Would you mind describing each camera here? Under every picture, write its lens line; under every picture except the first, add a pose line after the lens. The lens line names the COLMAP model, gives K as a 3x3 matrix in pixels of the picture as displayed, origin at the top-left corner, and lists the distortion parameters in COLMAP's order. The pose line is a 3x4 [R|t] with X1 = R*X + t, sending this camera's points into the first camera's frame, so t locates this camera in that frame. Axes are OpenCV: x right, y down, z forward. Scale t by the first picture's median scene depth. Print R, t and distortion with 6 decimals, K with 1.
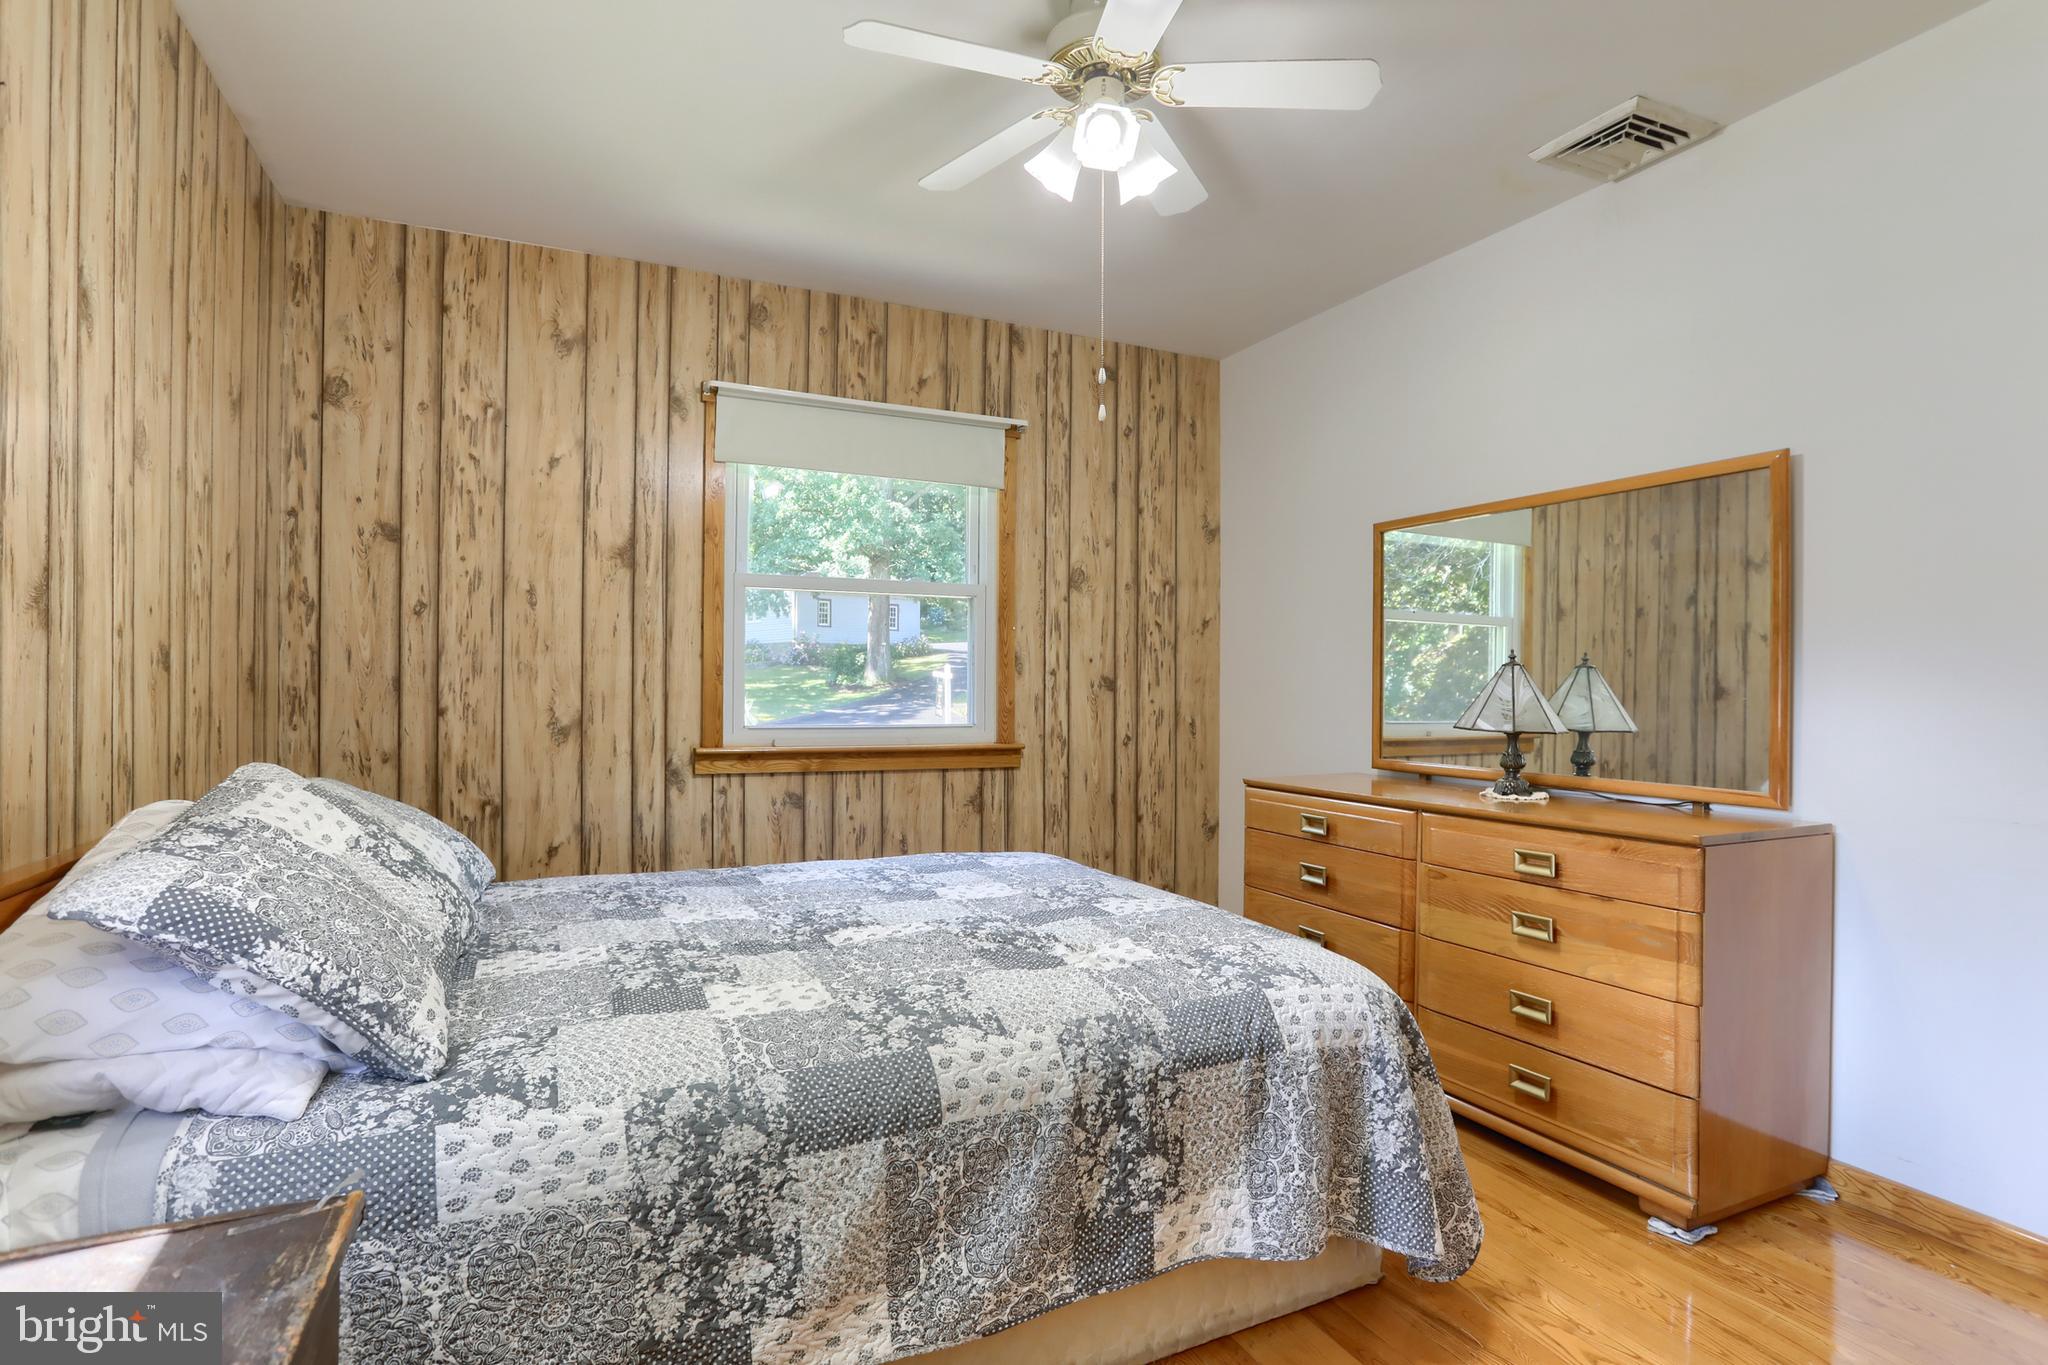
lens RADIAL K [[1063.0, 0, 1020.2], [0, 1063.0, 664.0], [0, 0, 1]] dist [-0.062137, 0.041238]
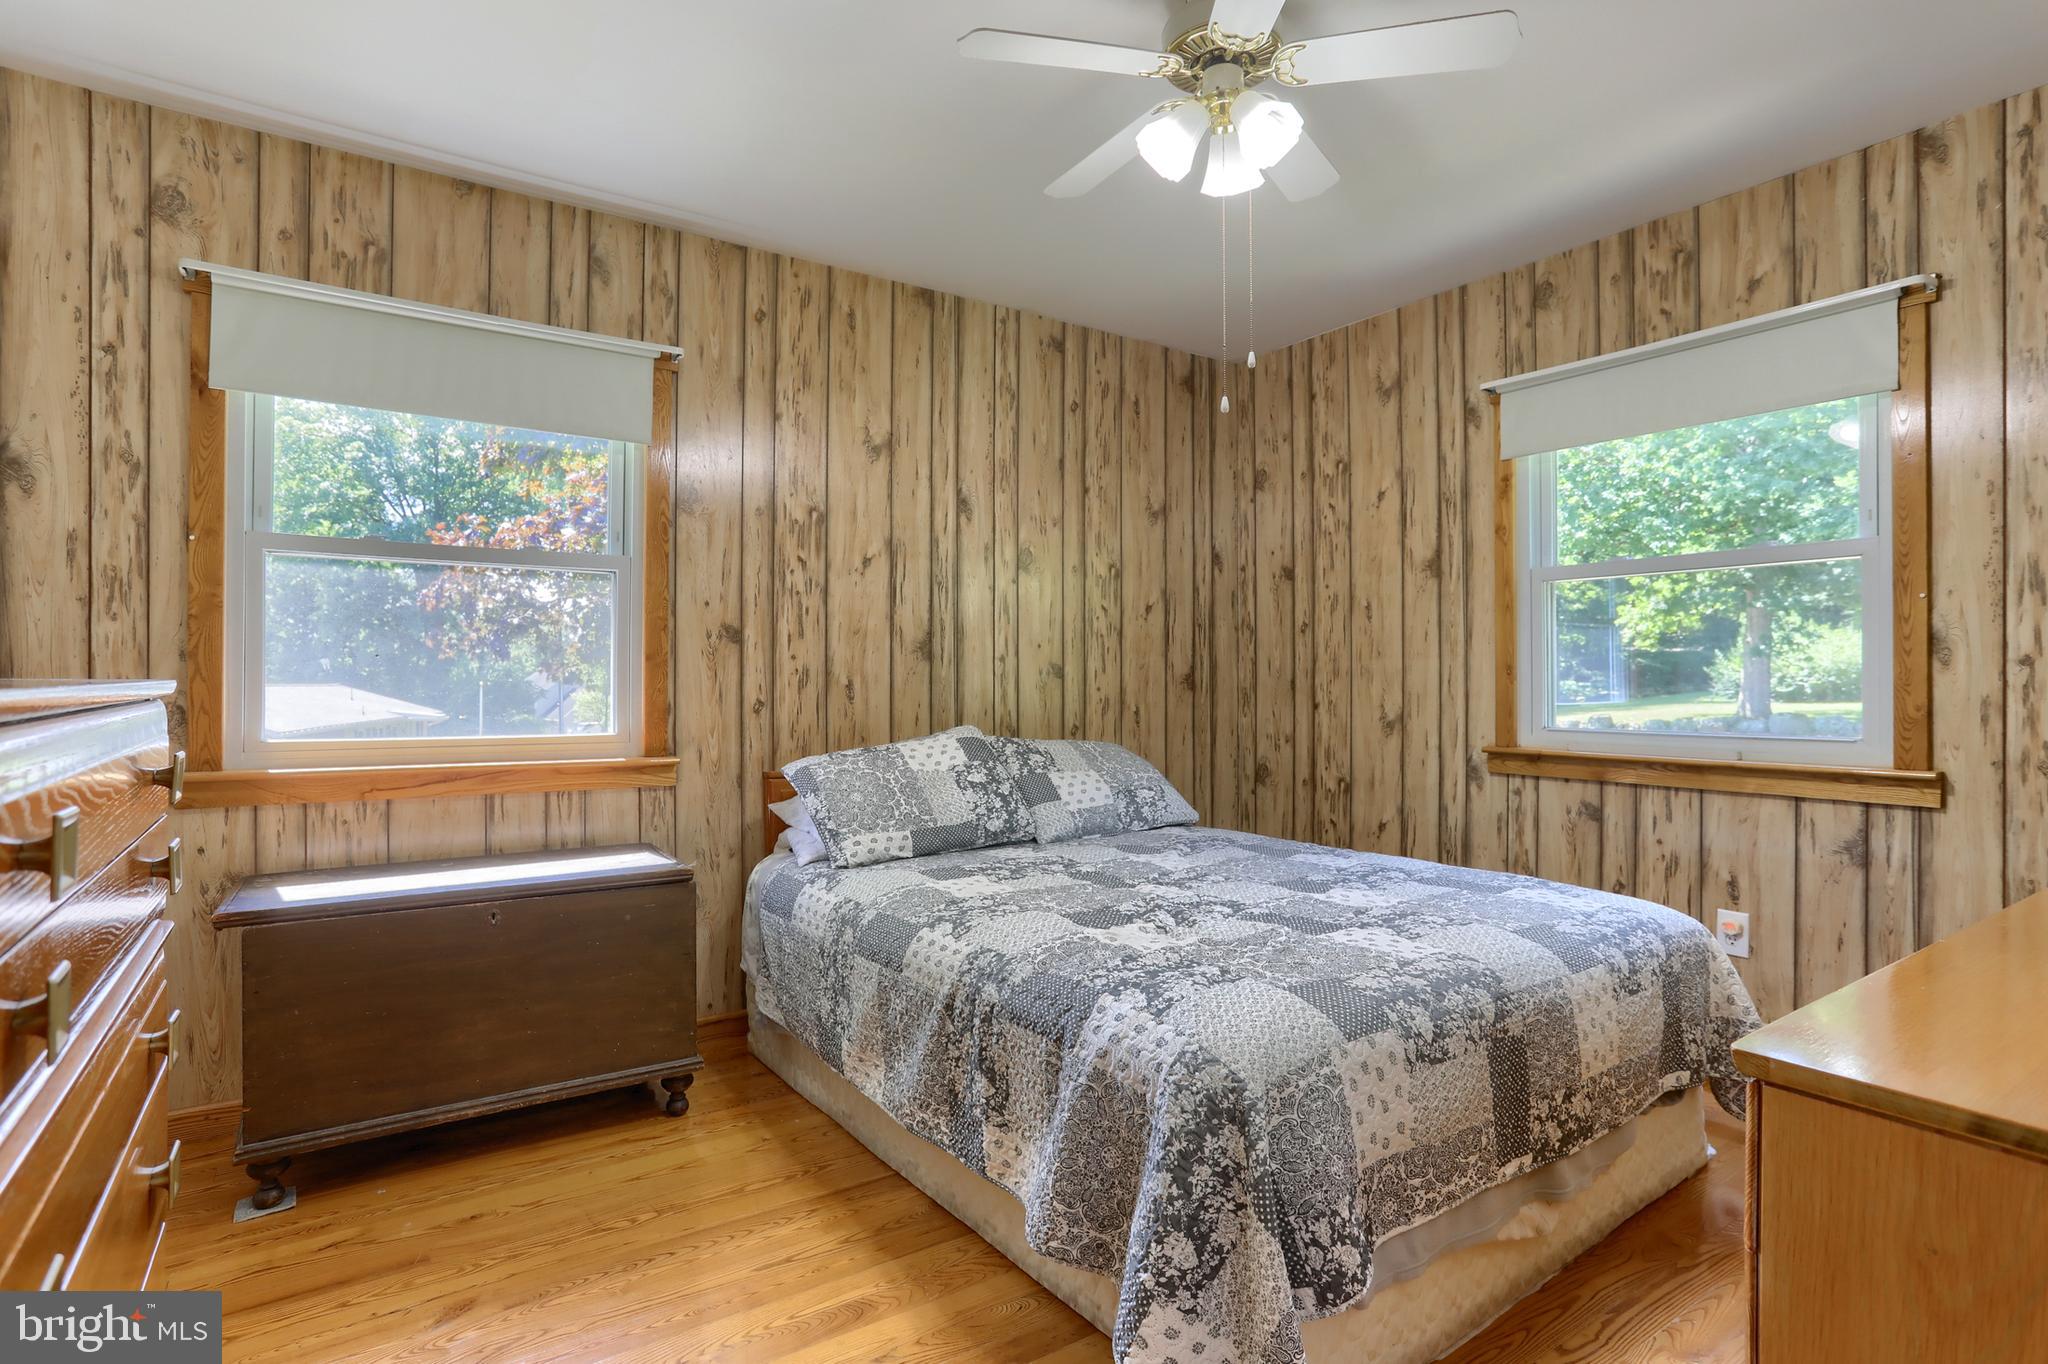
lens RADIAL K [[1011.6, 0, 1019.8], [0, 1011.6, 675.5], [0, 0, 1]] dist [-0.059526, 0.032895]
pose [[0.158673, -0.018266, -0.987162, 0.570693], [0.012053, 0.999790, -0.016562, 0.021843], [0.987258, -0.009270, 0.158860, 0.401555]]
